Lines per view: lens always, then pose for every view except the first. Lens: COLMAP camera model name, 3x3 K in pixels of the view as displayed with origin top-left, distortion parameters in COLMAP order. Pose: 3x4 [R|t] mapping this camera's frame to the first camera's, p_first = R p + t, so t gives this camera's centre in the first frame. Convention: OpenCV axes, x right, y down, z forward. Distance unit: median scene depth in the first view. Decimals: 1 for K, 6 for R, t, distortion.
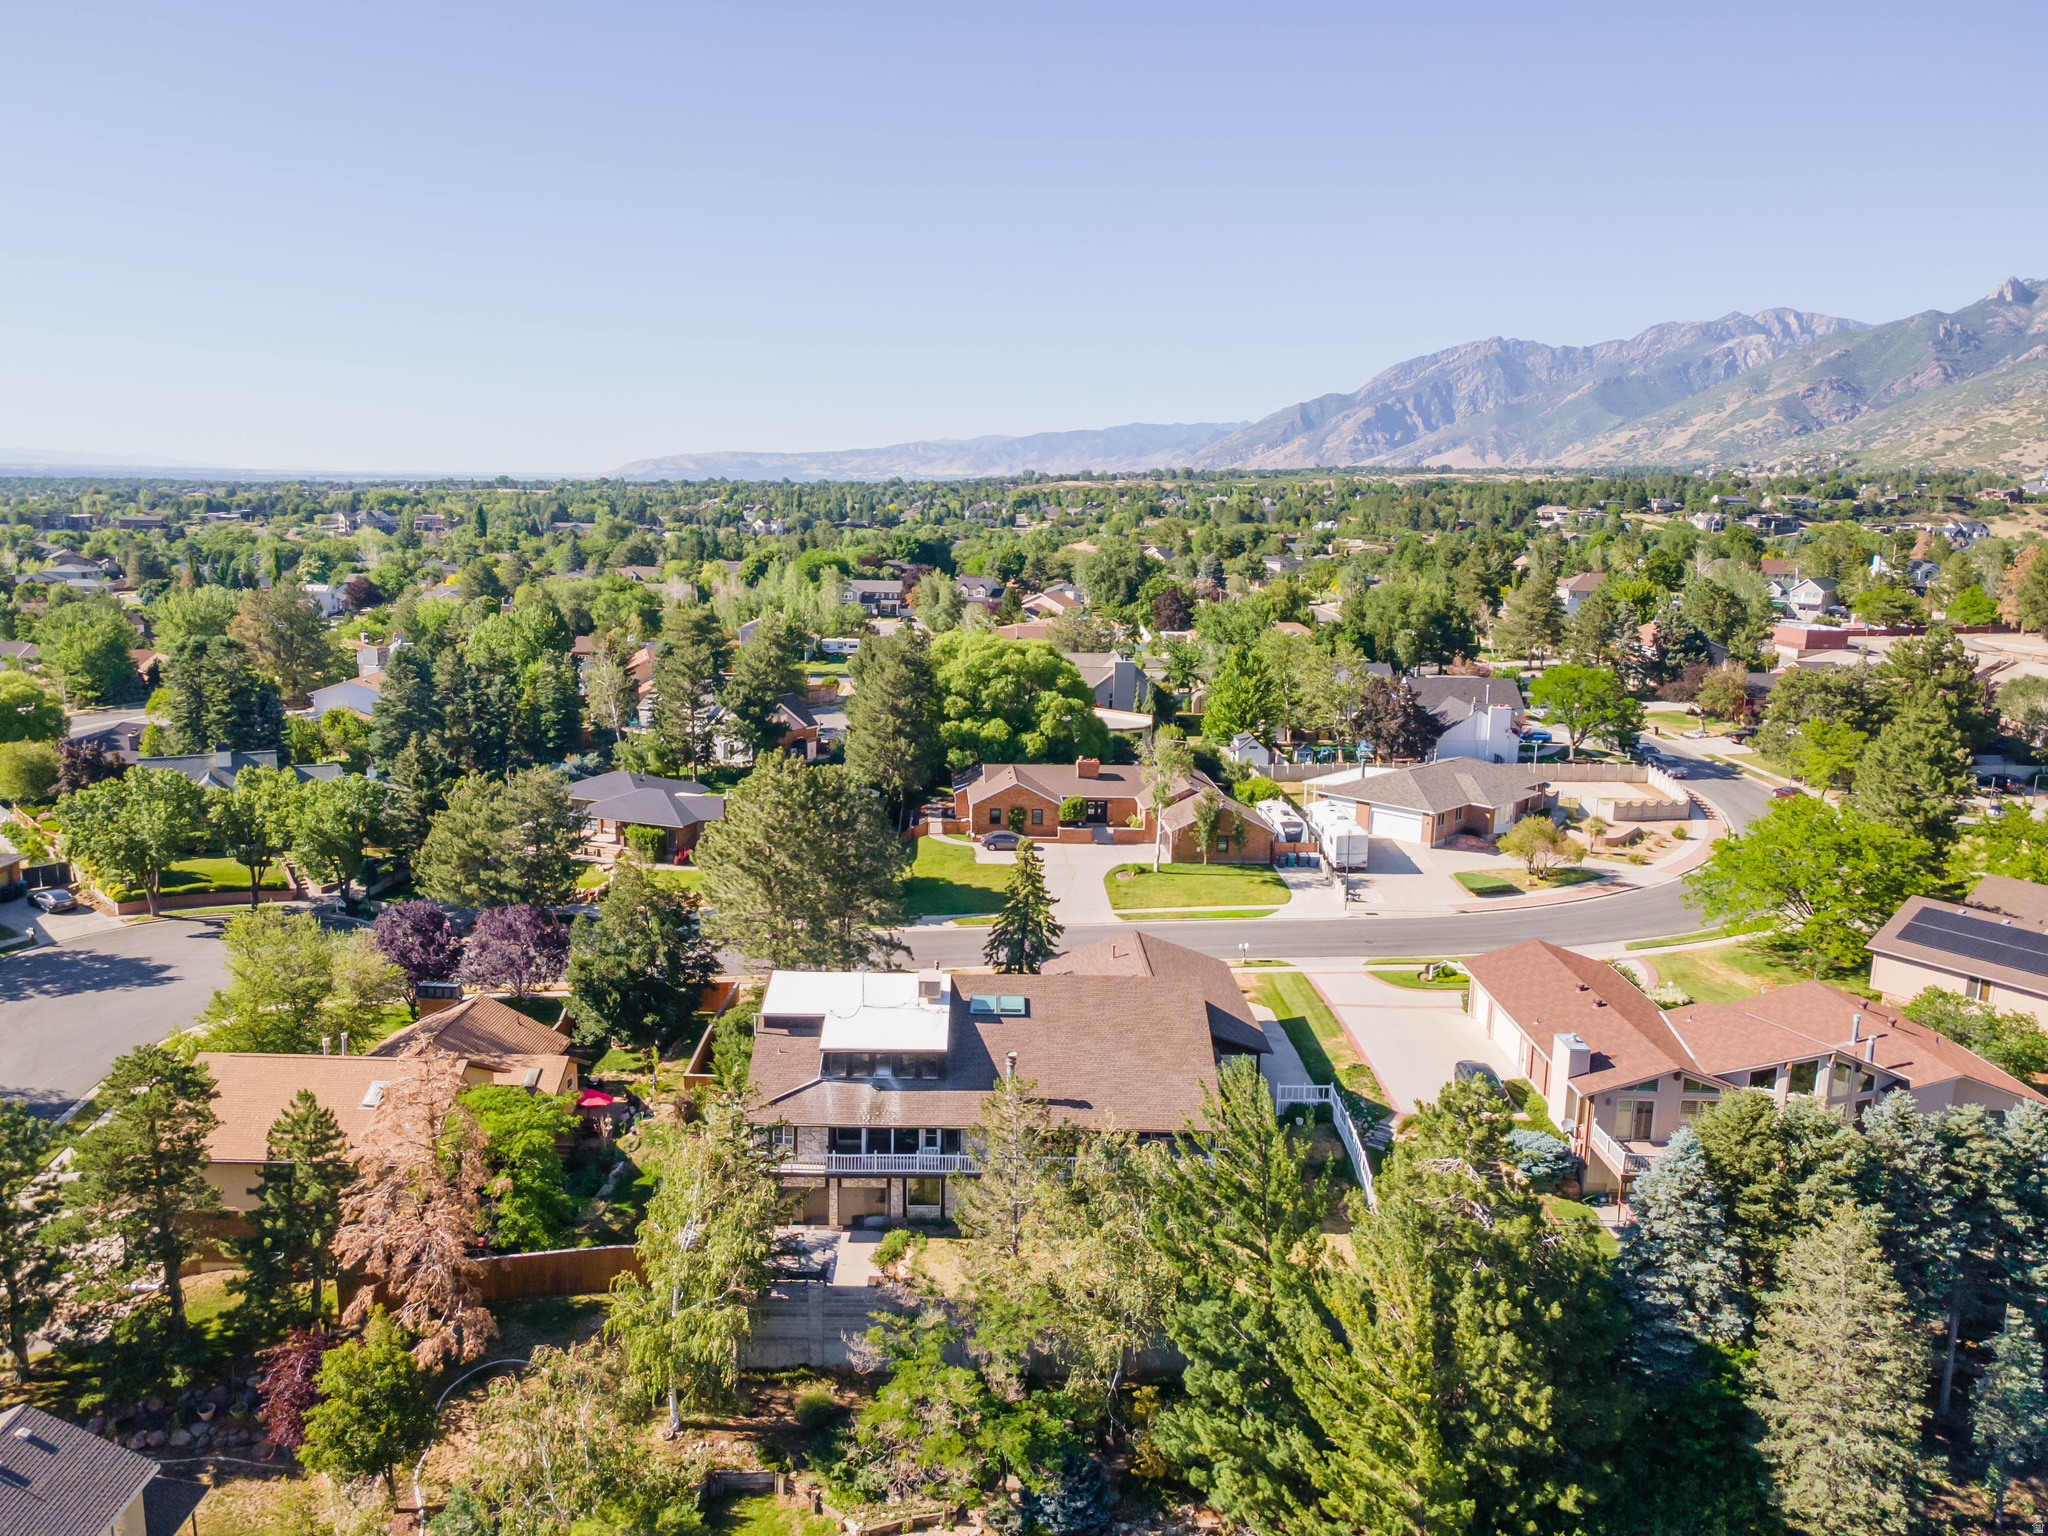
lens RADIAL K [[1504.9, 0, 1007.7], [0, 1504.9, 755.1], [0, 0, 1]] dist [0.034696, 0.026359]
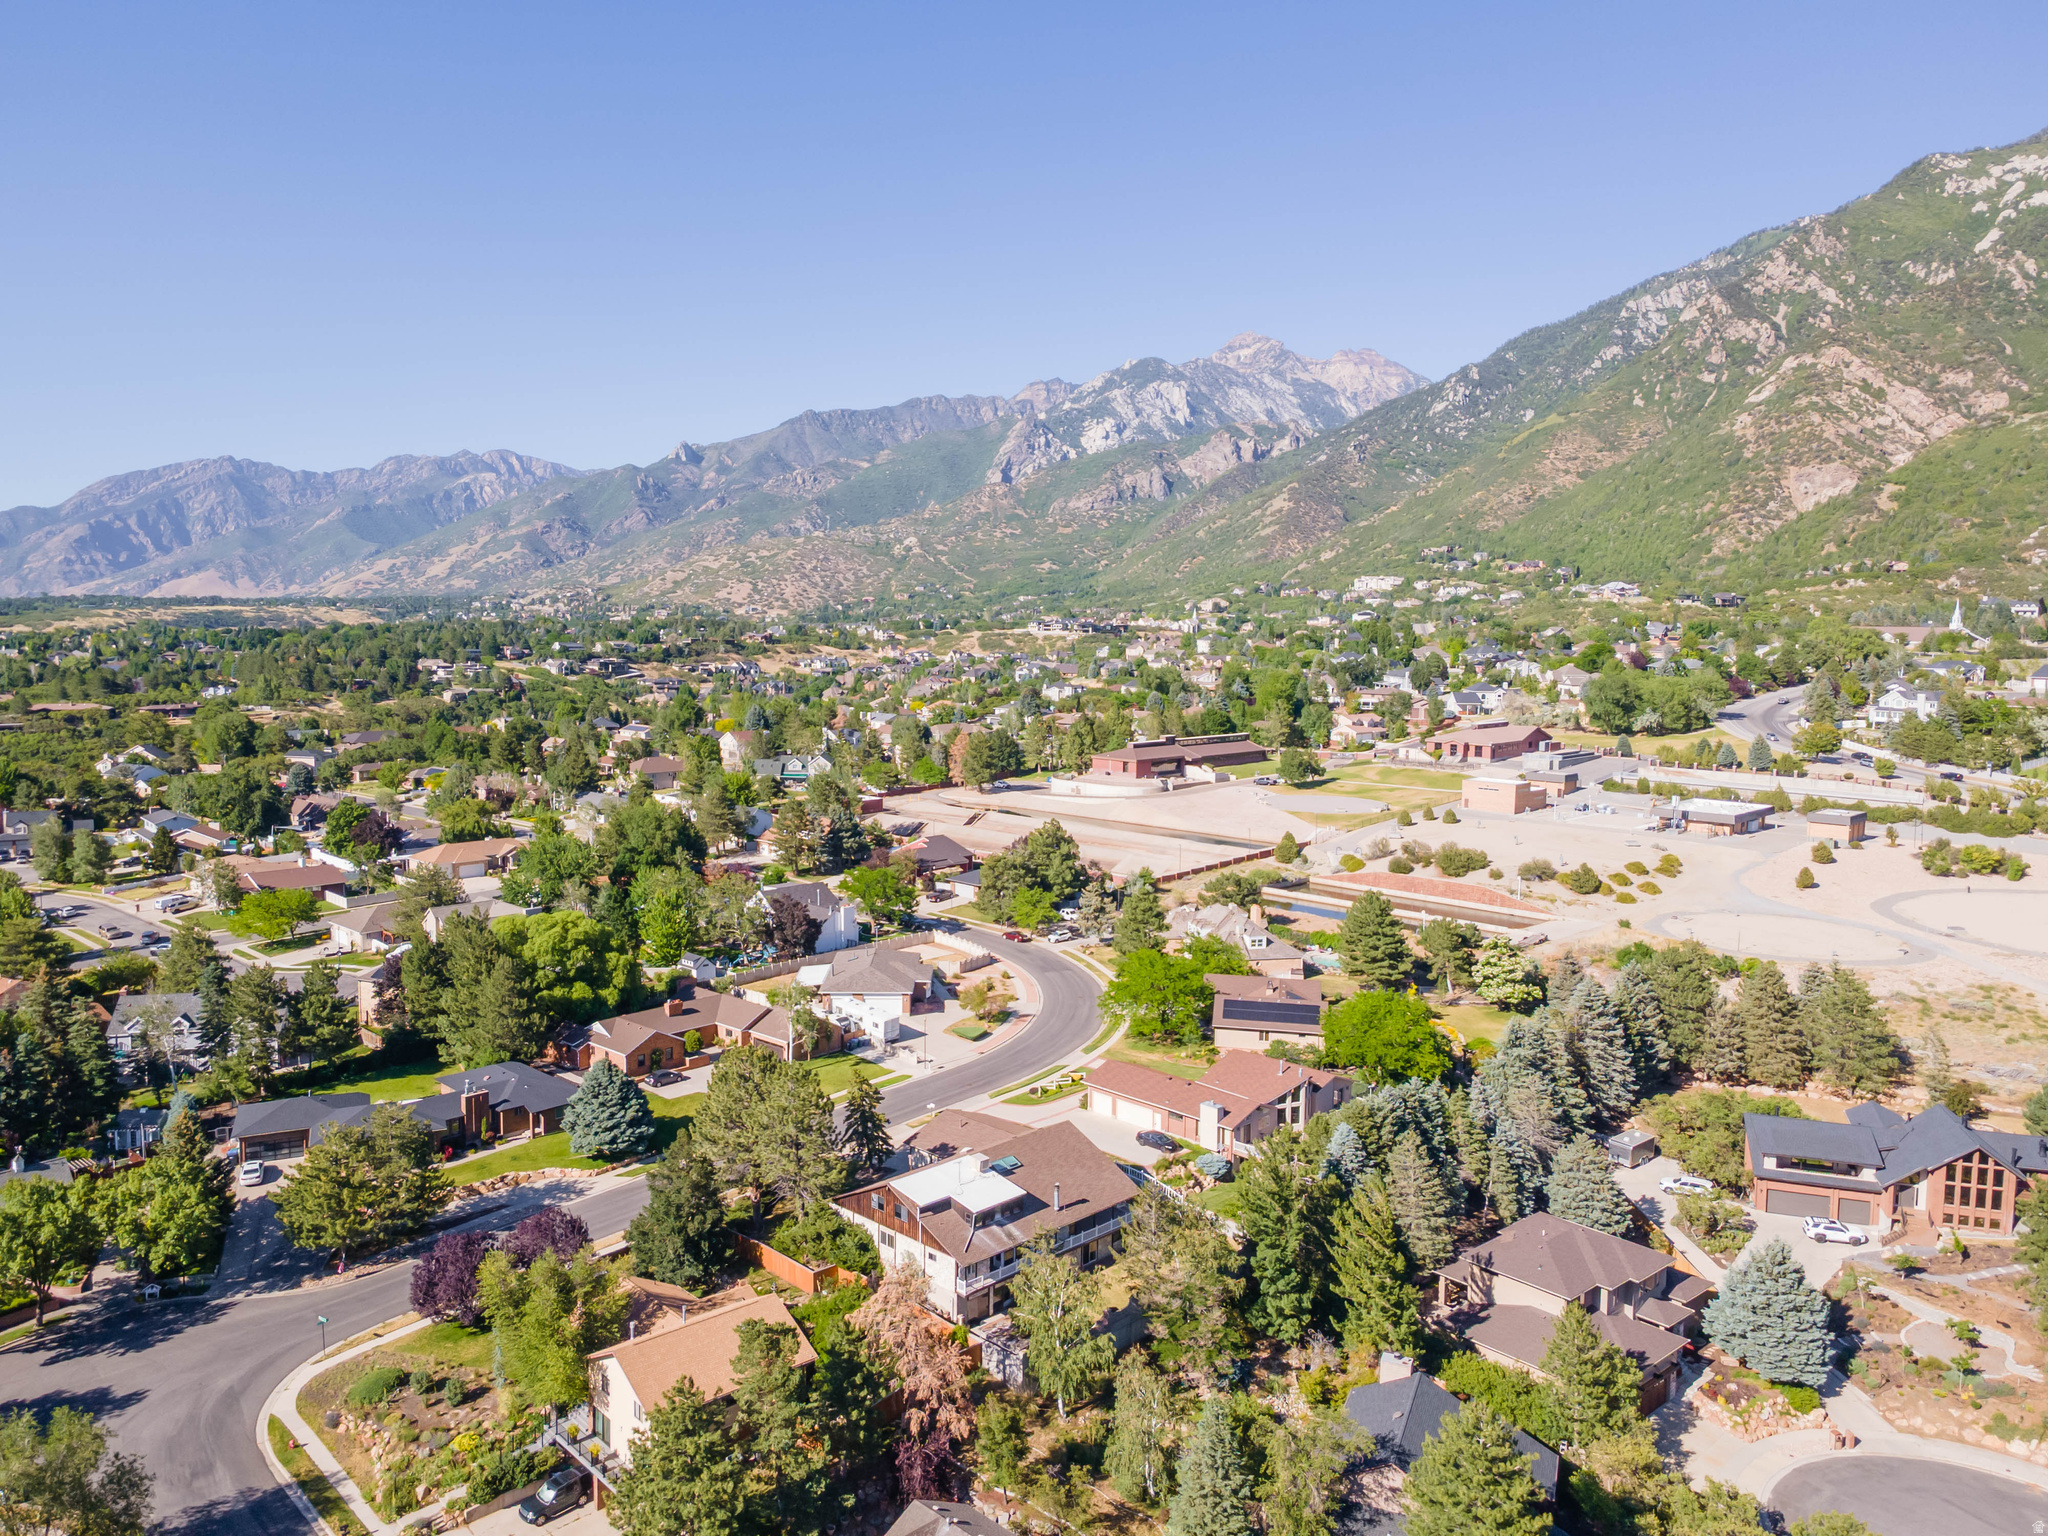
lens RADIAL K [[1504.9, 0, 999.2], [0, 1504.9, 762.8], [0, 0, 1]] dist [0.034696, 0.026359]
pose [[0.717431, -0.083954, 0.691552, -0.109574], [0.134413, 0.990740, -0.019168, -0.024128], [-0.683540, 0.106705, 0.722072, -0.027652]]
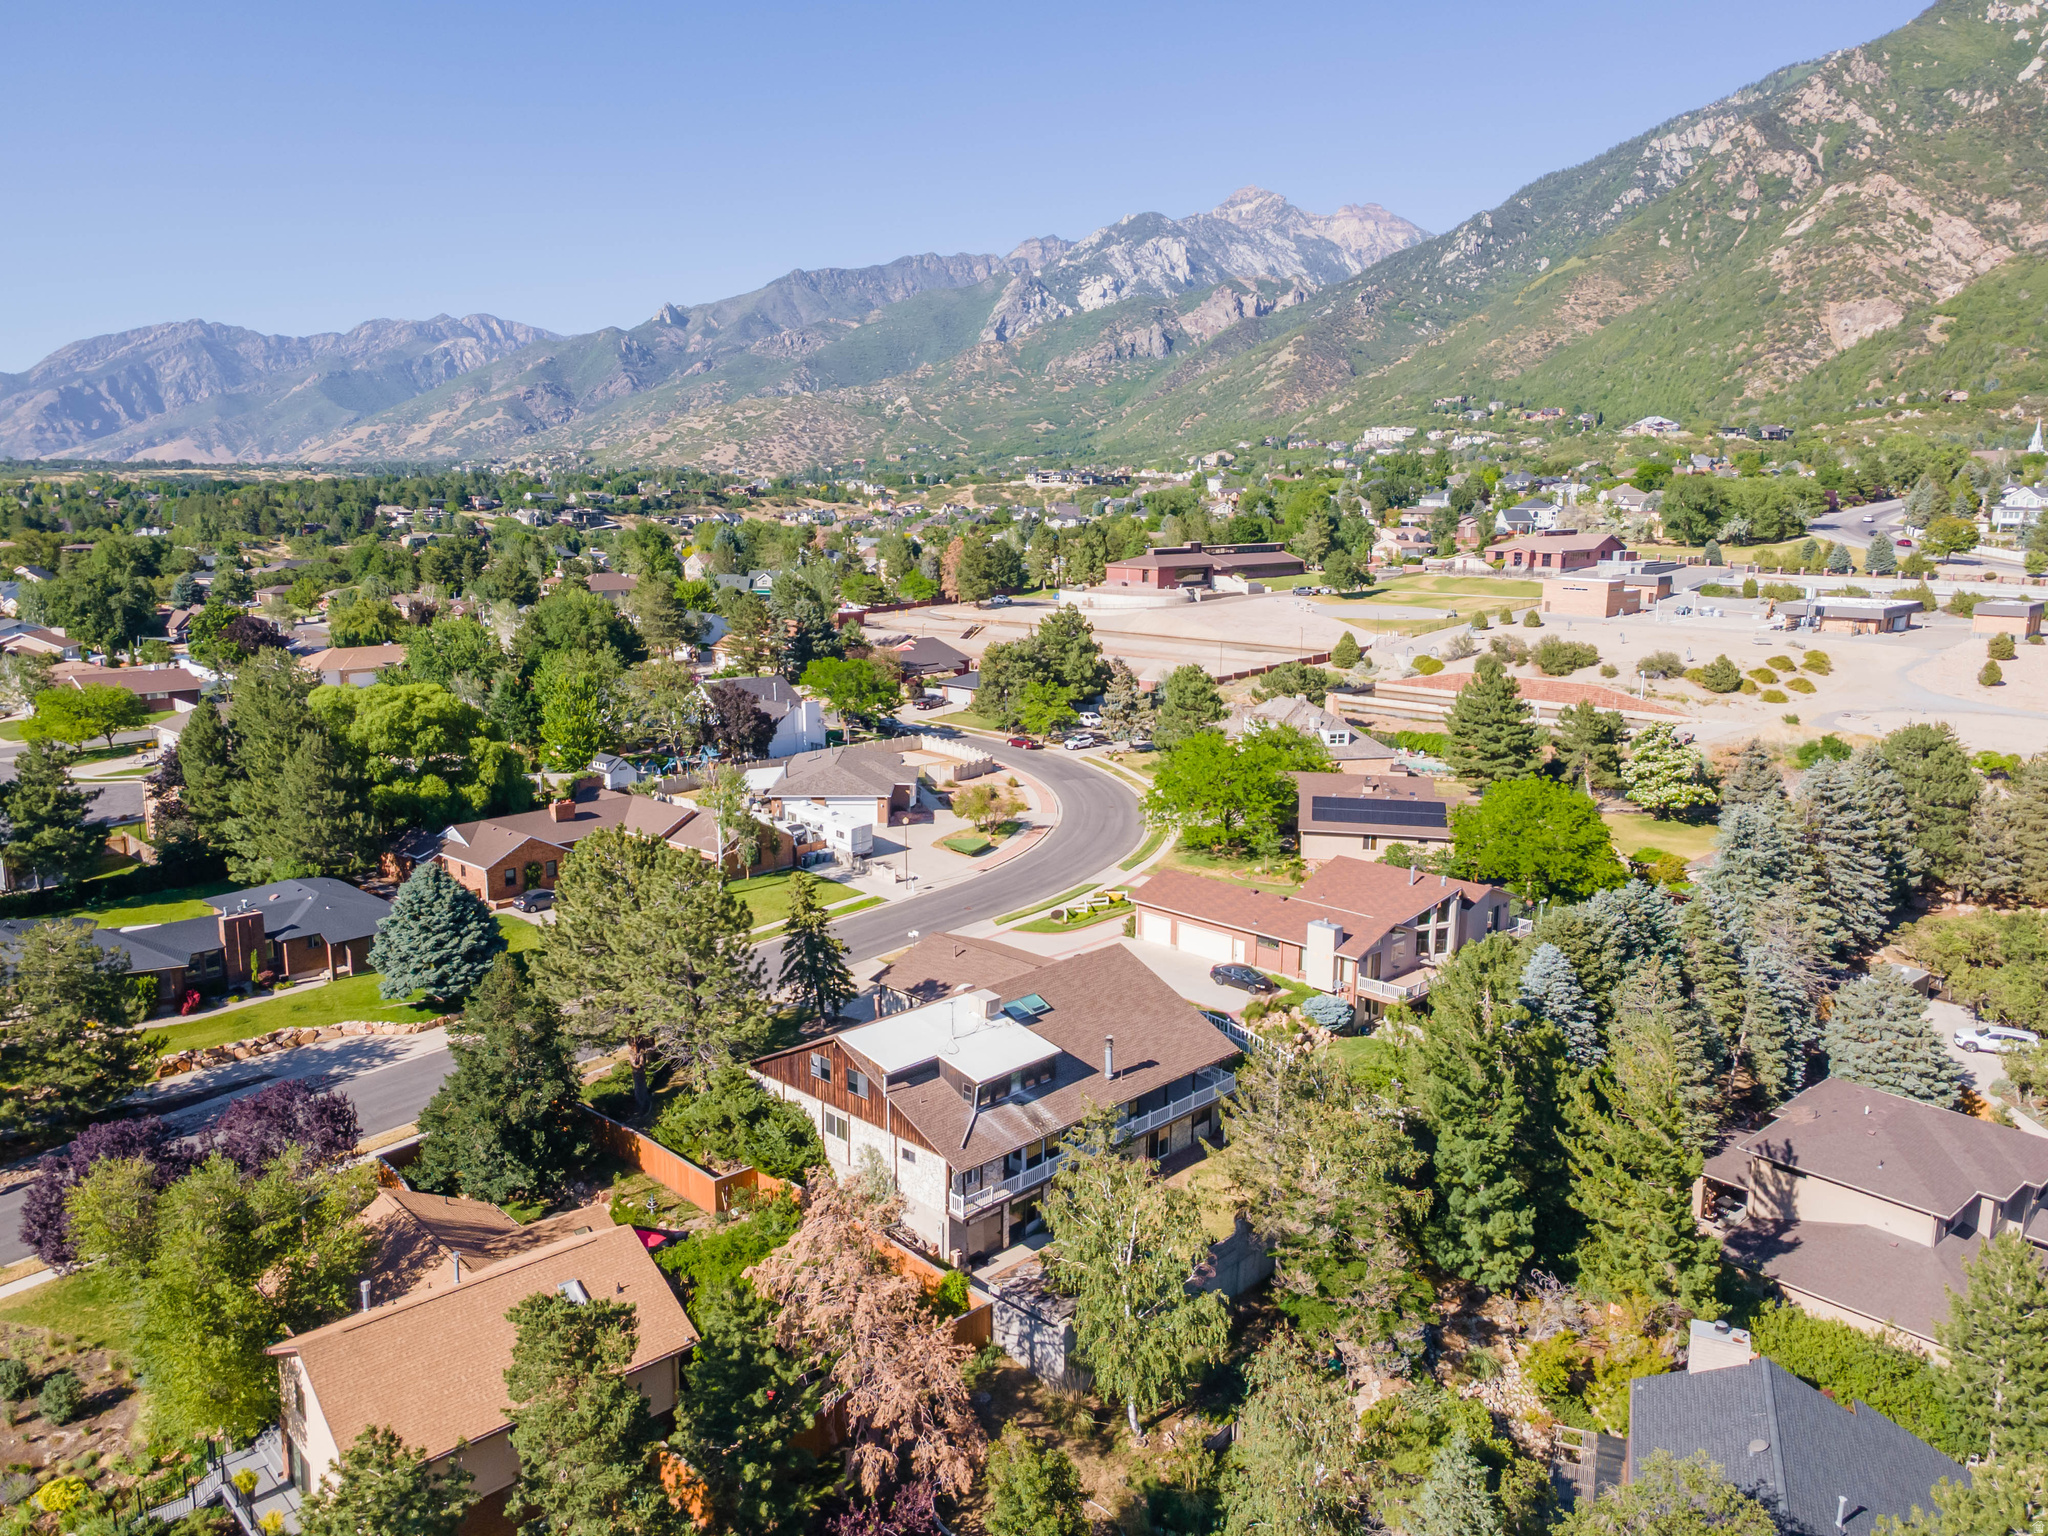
lens RADIAL K [[1504.9, 0, 1002.2], [0, 1504.9, 756.5], [0, 0, 1]] dist [0.034696, 0.026359]
pose [[0.713489, -0.141569, 0.686215, -0.069484], [0.138681, 0.988533, 0.059745, -0.007610], [-0.686805, 0.052538, 0.724941, 0.019645]]
